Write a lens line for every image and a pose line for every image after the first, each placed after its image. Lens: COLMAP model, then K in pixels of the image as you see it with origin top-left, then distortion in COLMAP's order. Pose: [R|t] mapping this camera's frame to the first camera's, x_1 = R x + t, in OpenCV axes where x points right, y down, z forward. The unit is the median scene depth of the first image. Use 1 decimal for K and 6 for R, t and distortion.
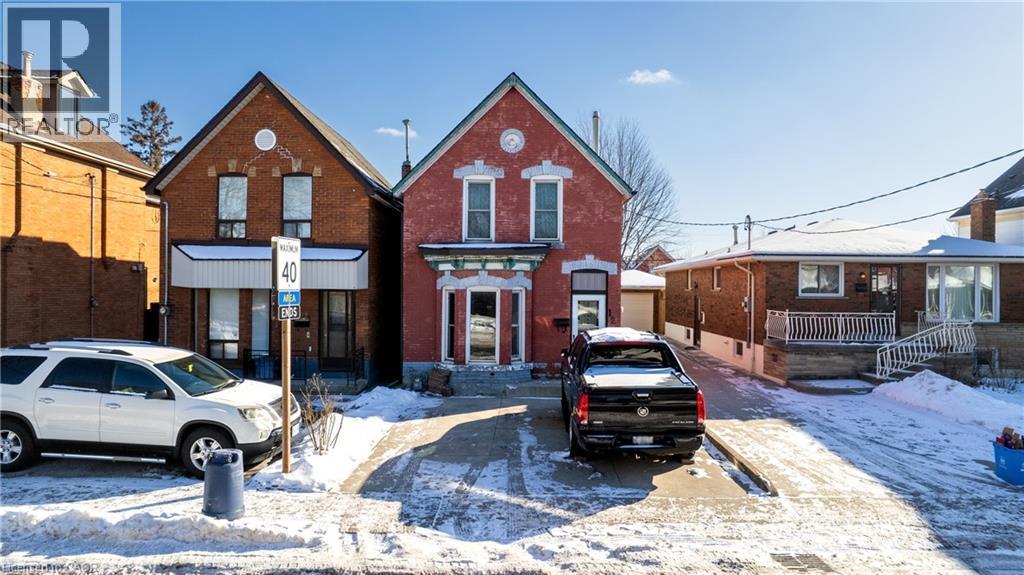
lens RADIAL K [[652.3, 0, 512.0], [0, 652.3, 287.5], [0, 0, 1]] dist [-0.062468, 0.056485]
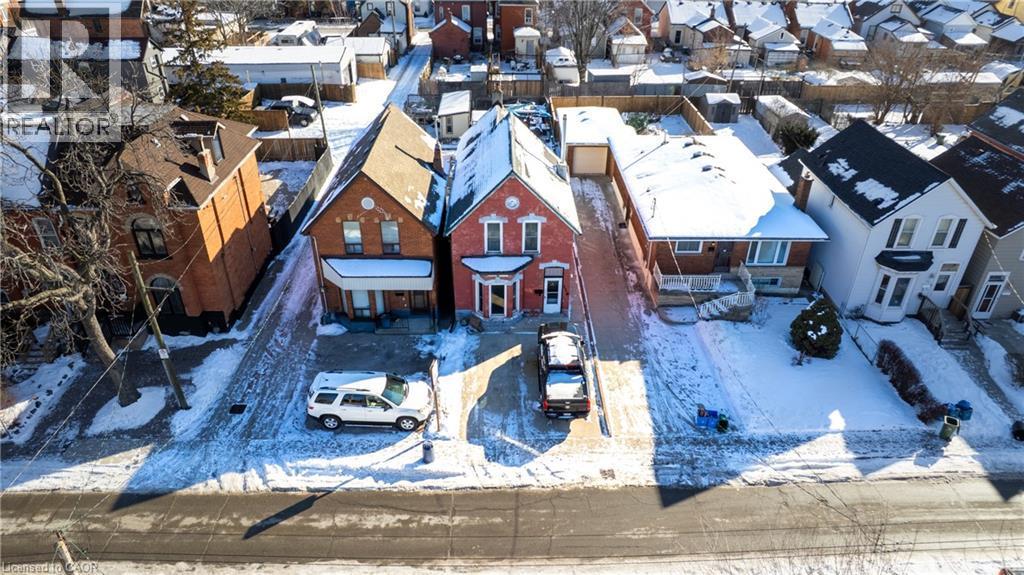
lens RADIAL K [[637.3, 0, 512.0], [0, 637.3, 287.5], [0, 0, 1]] dist [-0.024112, -0.000772]
pose [[0.999308, -0.021511, 0.030342, -0.058499], [0.002520, 0.853071, 0.521789, -0.946131], [-0.037108, -0.521352, 0.852535, -0.583188]]
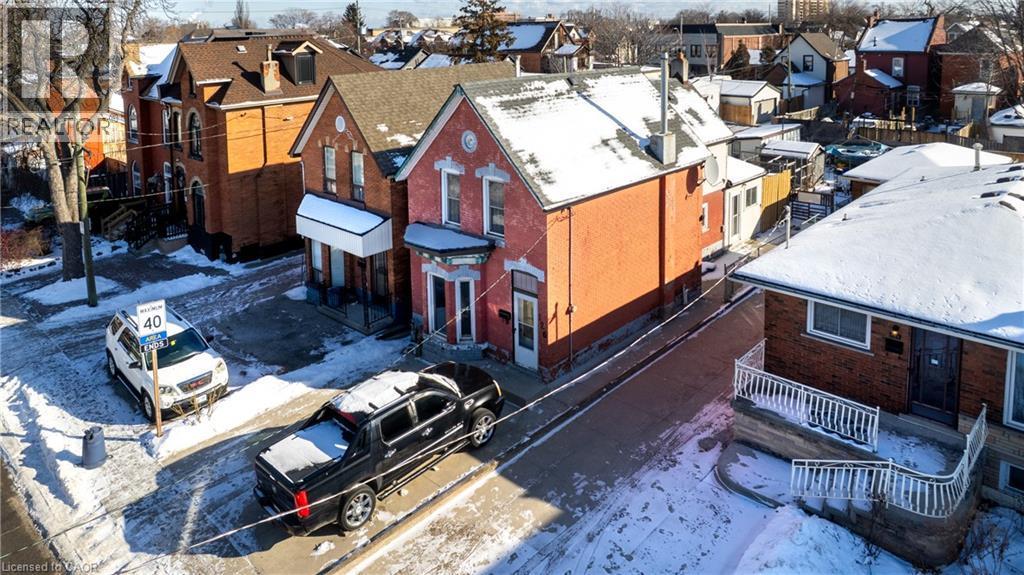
lens RADIAL K [[687.5, 0, 510.2], [0, 687.5, 90.8], [0, 0, 1]] dist [-0.006919, -0.003646]
pose [[0.739004, 0.034440, -0.672820, 0.850772], [0.027159, 0.996358, 0.080832, -0.414355], [0.673154, -0.078008, 0.735377, 0.208992]]
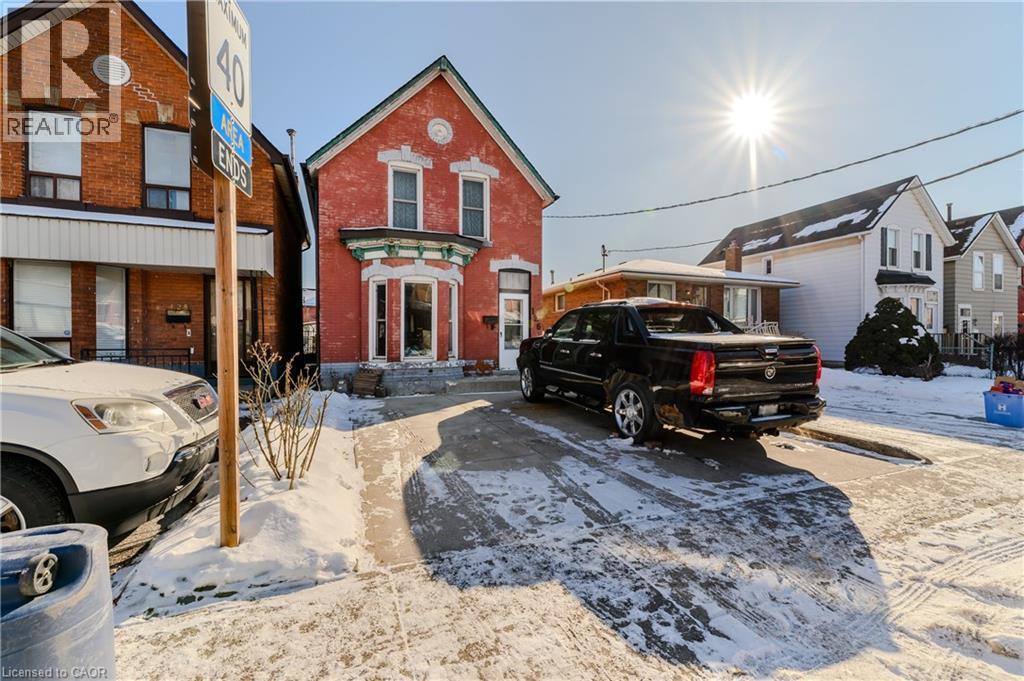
lens RADIAL K [[431.5, 0, 506.1], [0, 431.5, 345.1], [0, 0, 1]] dist [0.001449, 0.000235]
pose [[0.923999, -0.013330, 0.382161, -0.163027], [0.009215, 0.999878, 0.012594, 0.087229], [-0.382283, -0.008115, 0.924010, 0.378274]]
